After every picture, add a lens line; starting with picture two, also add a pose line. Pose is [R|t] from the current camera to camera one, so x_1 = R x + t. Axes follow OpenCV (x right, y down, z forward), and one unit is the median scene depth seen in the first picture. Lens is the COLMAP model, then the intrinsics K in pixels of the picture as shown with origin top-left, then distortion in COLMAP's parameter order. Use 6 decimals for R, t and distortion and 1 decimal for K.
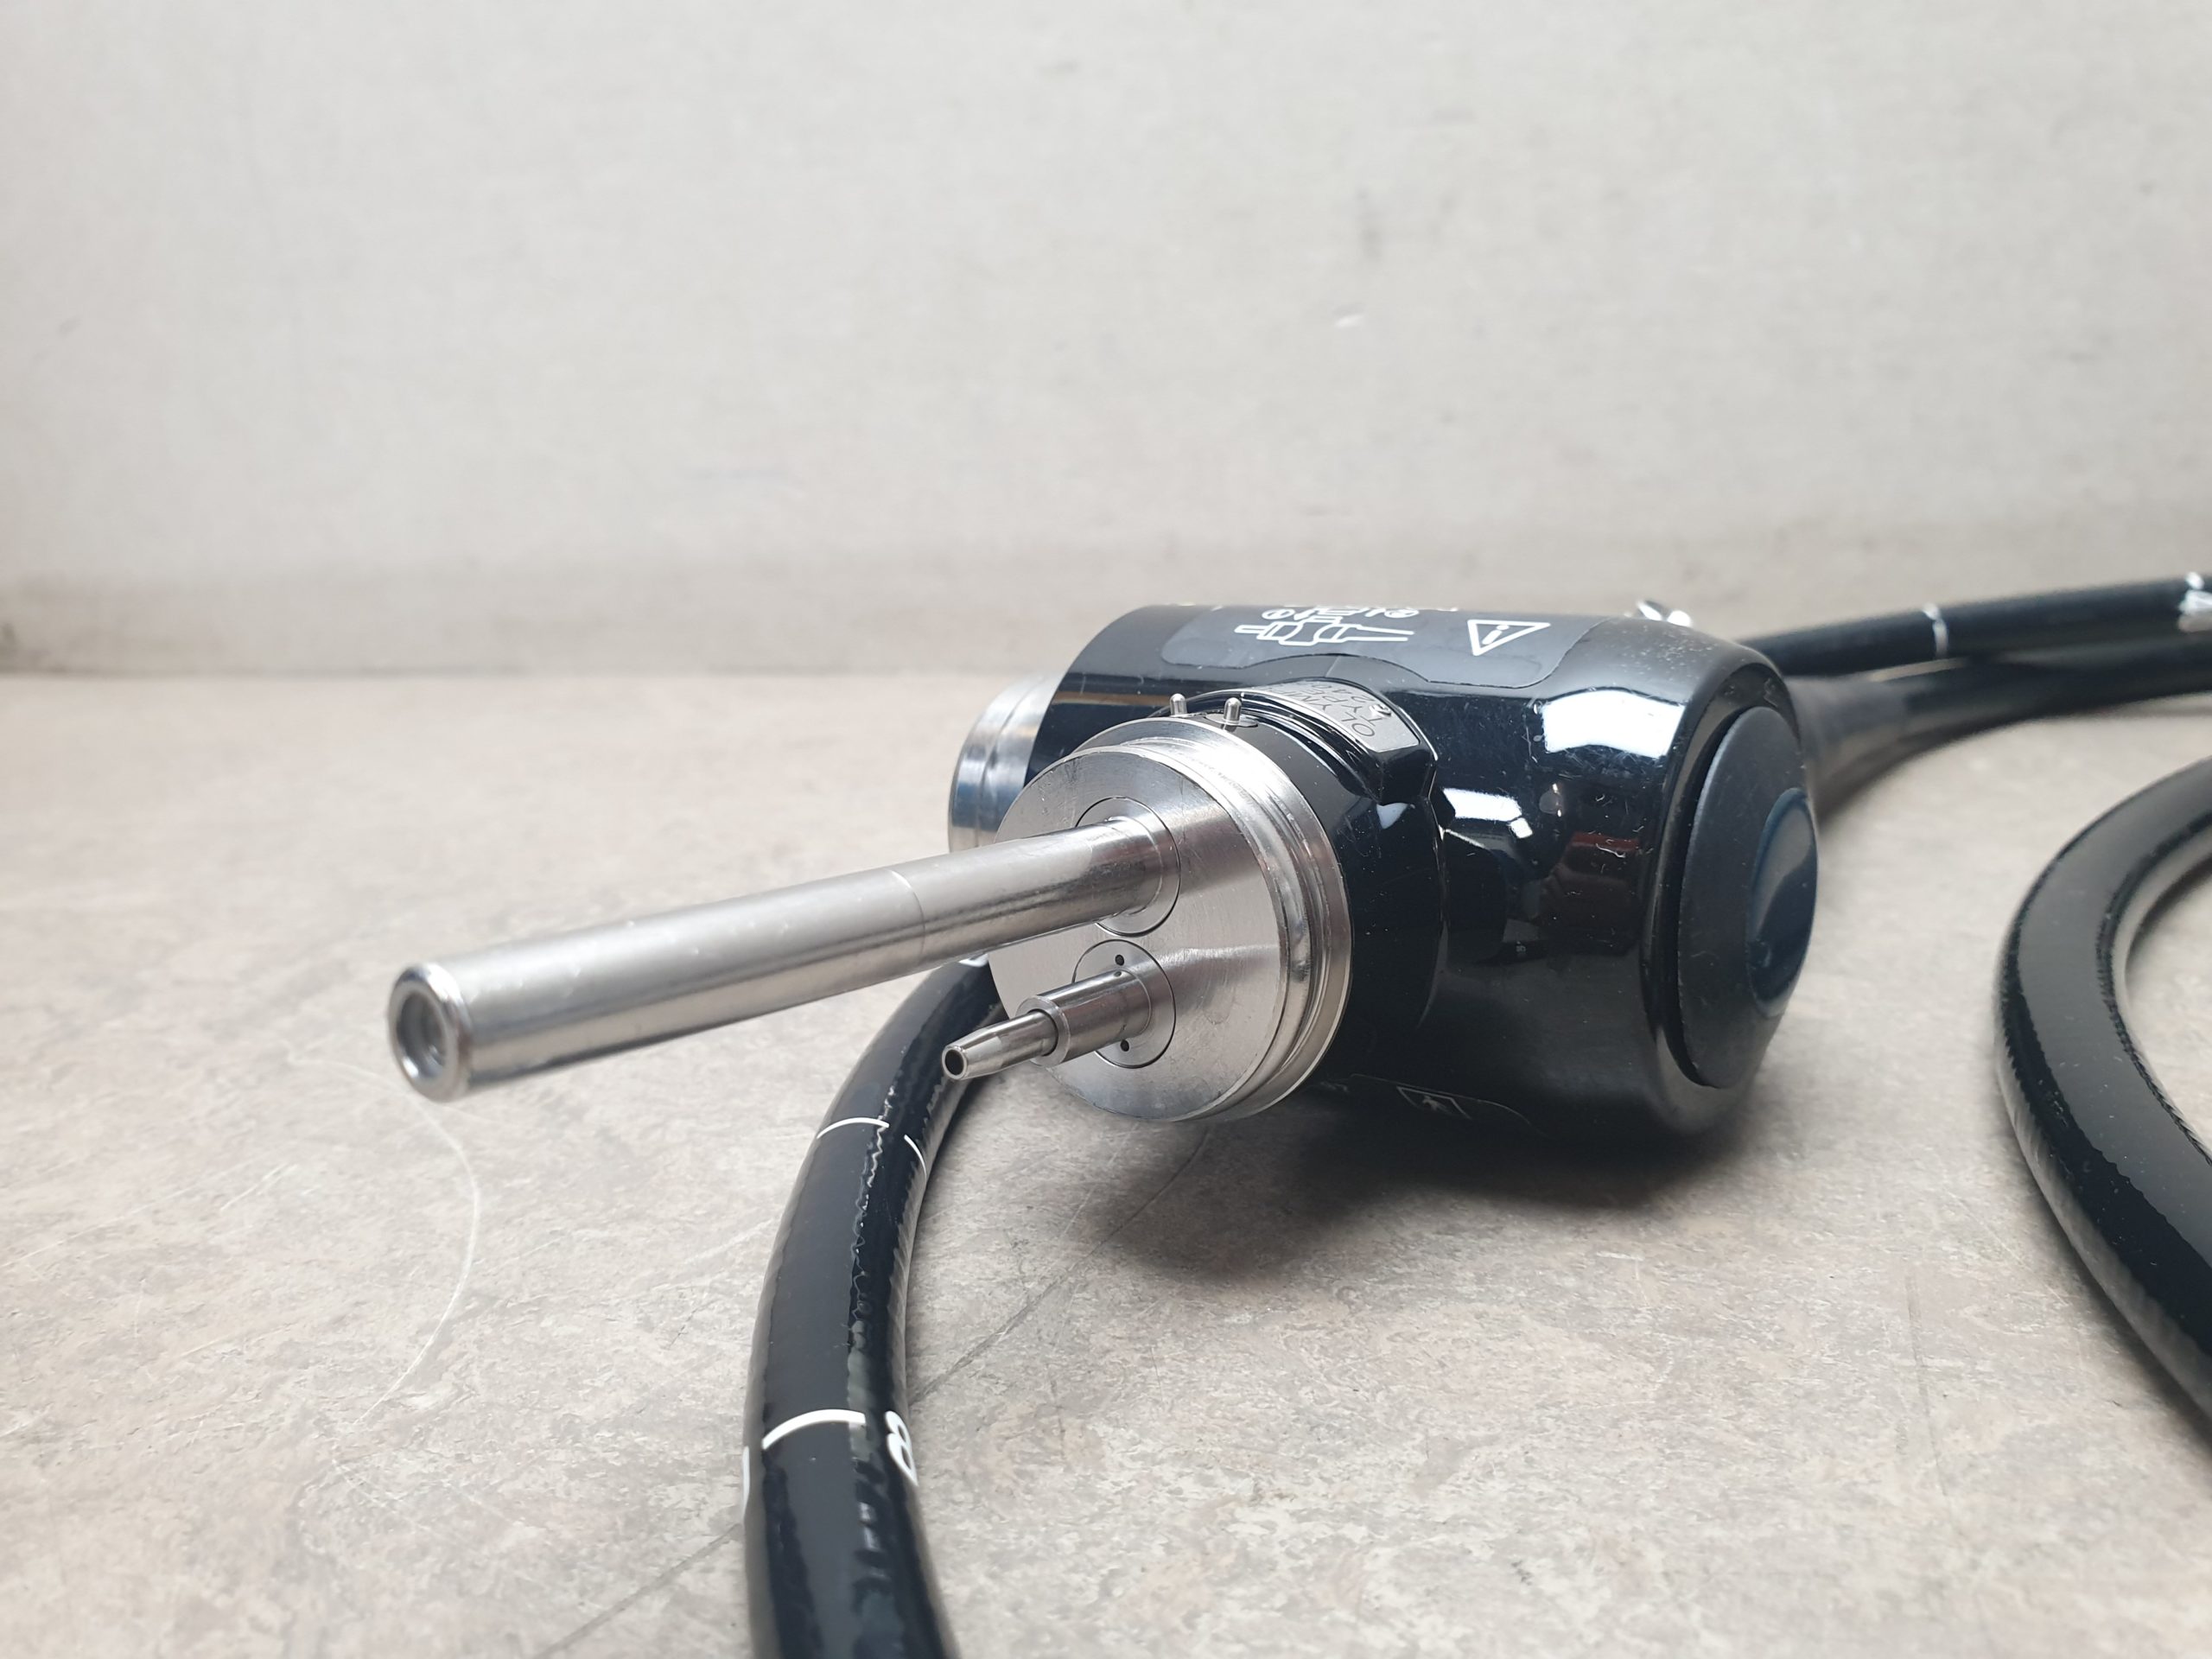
lens RADIAL K [[1786.5, 0, 1096.7], [0, 1786.5, 812.8], [0, 0, 1]] dist [-0.027323, 0.055940]
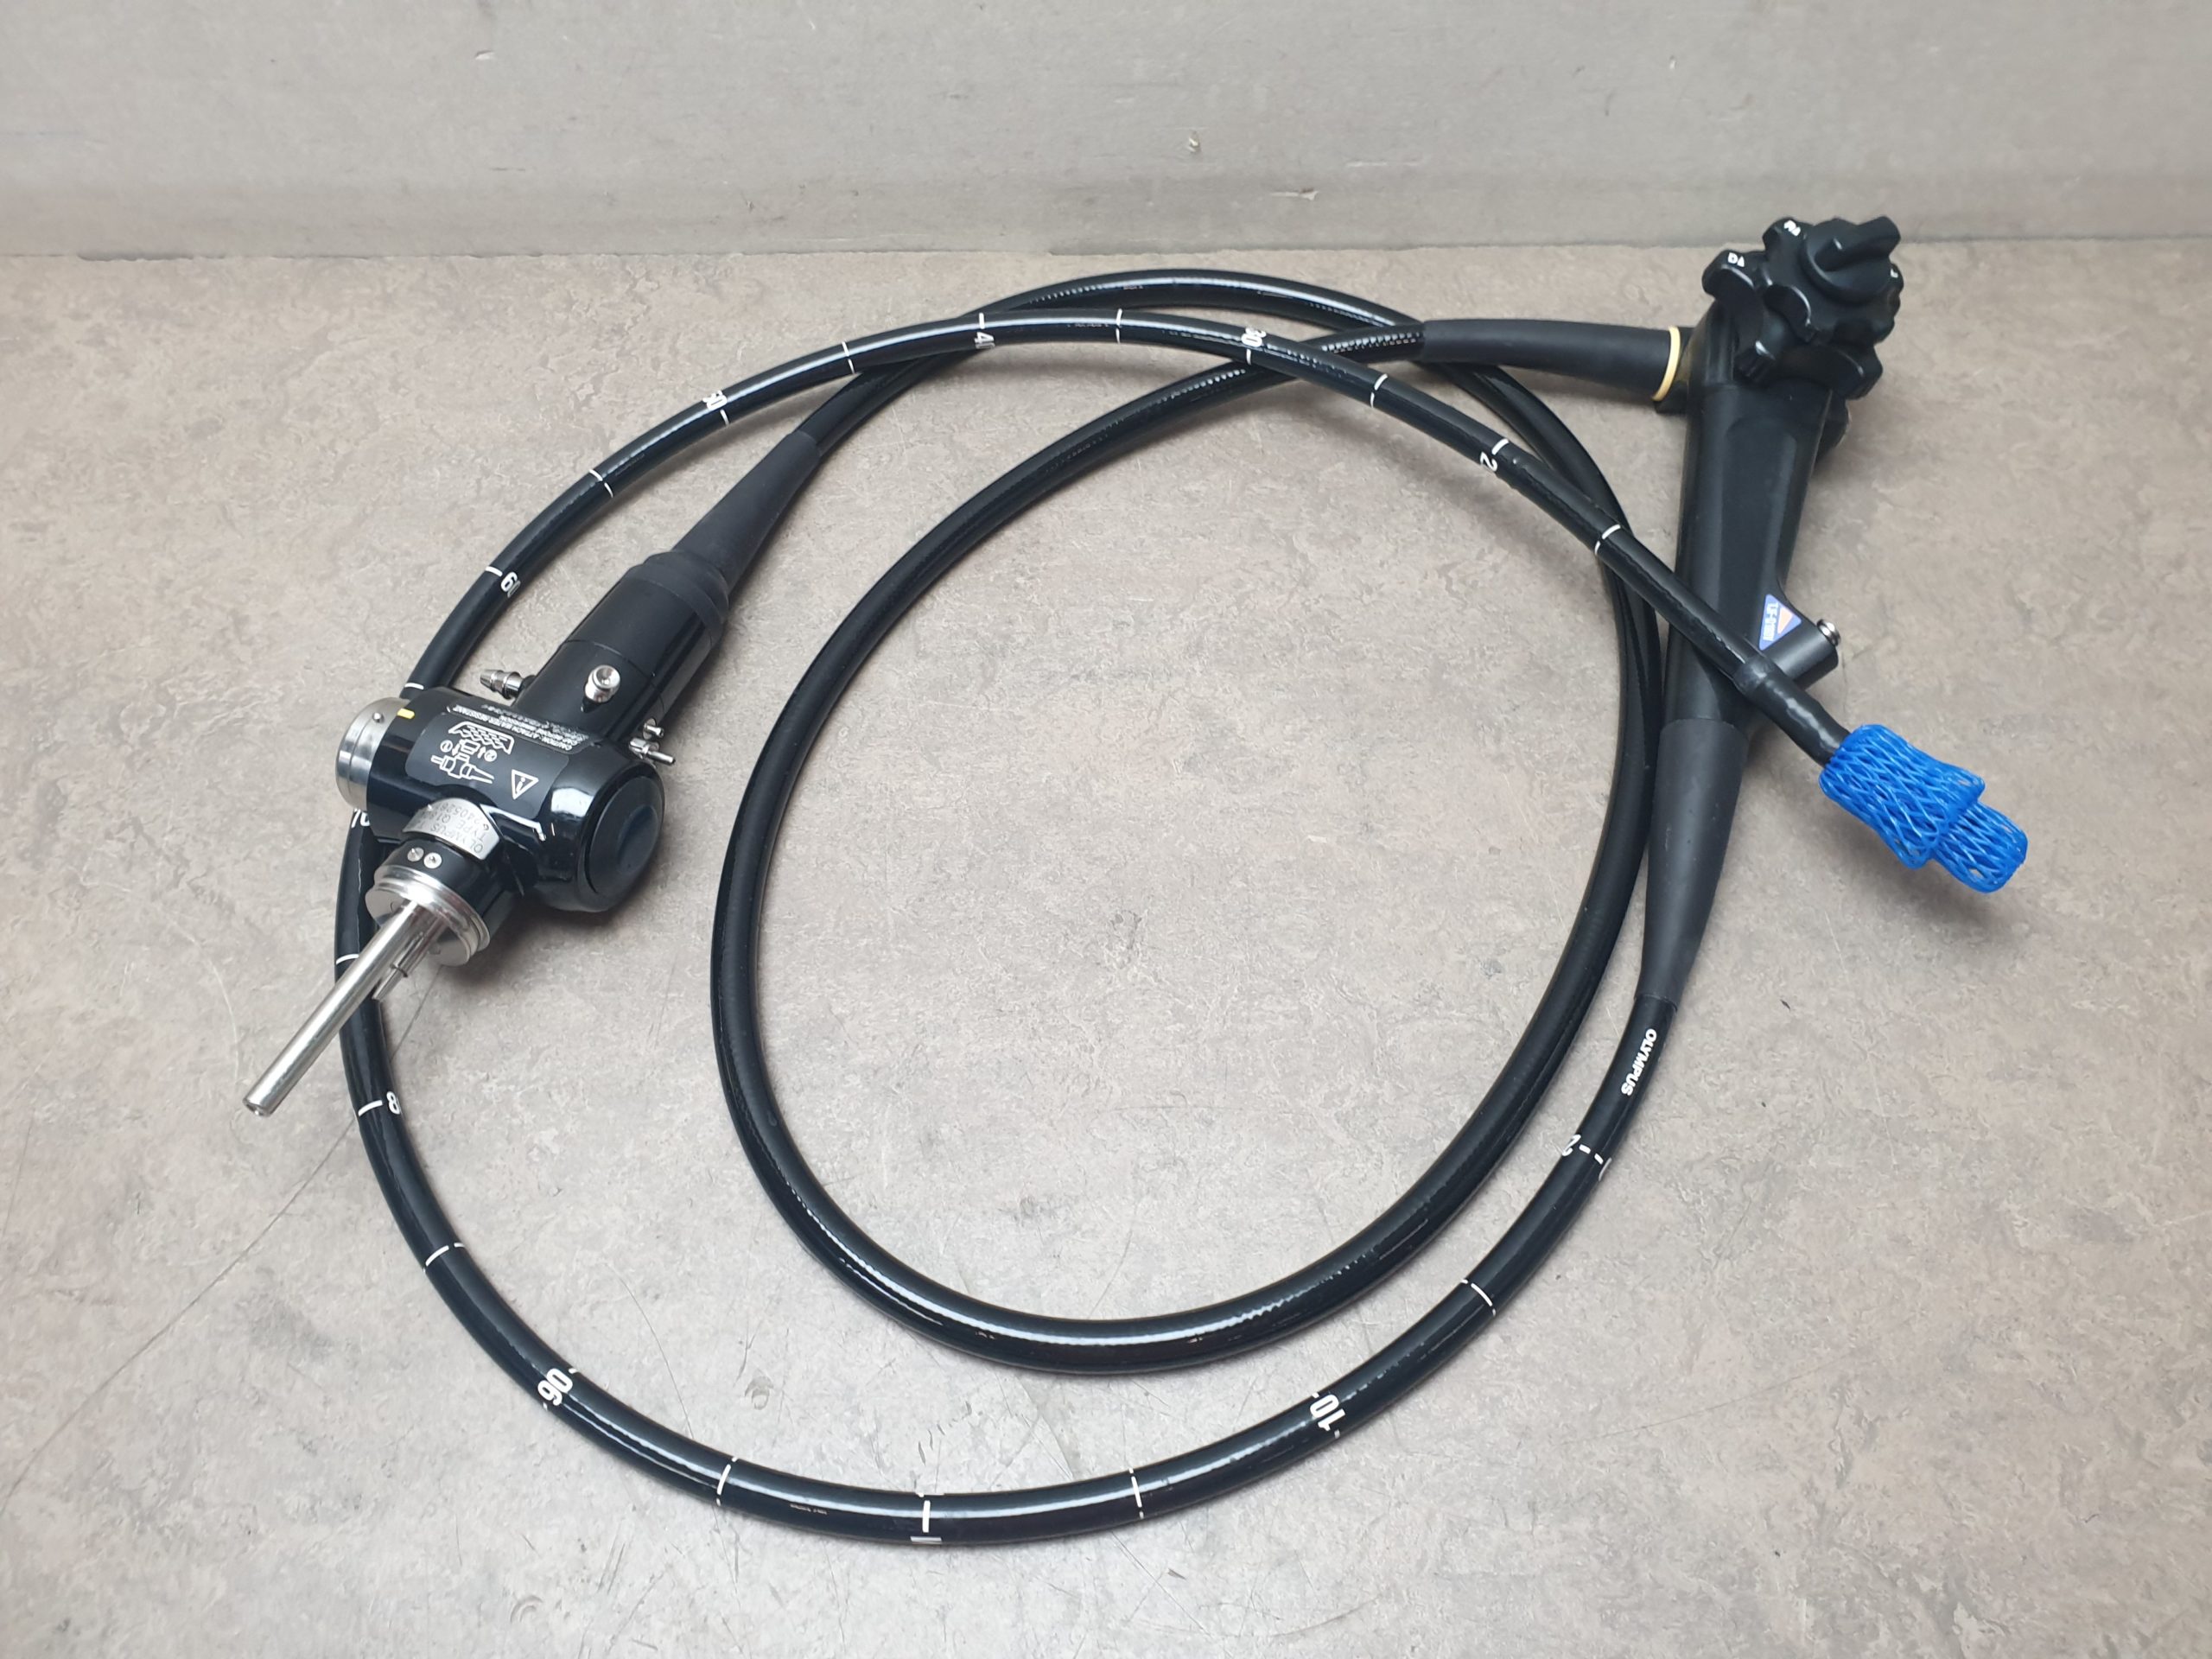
lens RADIAL K [[1786.5, 0, 1106.0], [0, 1786.5, 809.2], [0, 0, 1]] dist [-0.027323, 0.055940]
pose [[0.961874, -0.205929, 0.179978, 0.701296], [0.029960, 0.733449, 0.679084, -2.312718], [-0.271848, -0.647801, 0.711655, -1.548901]]
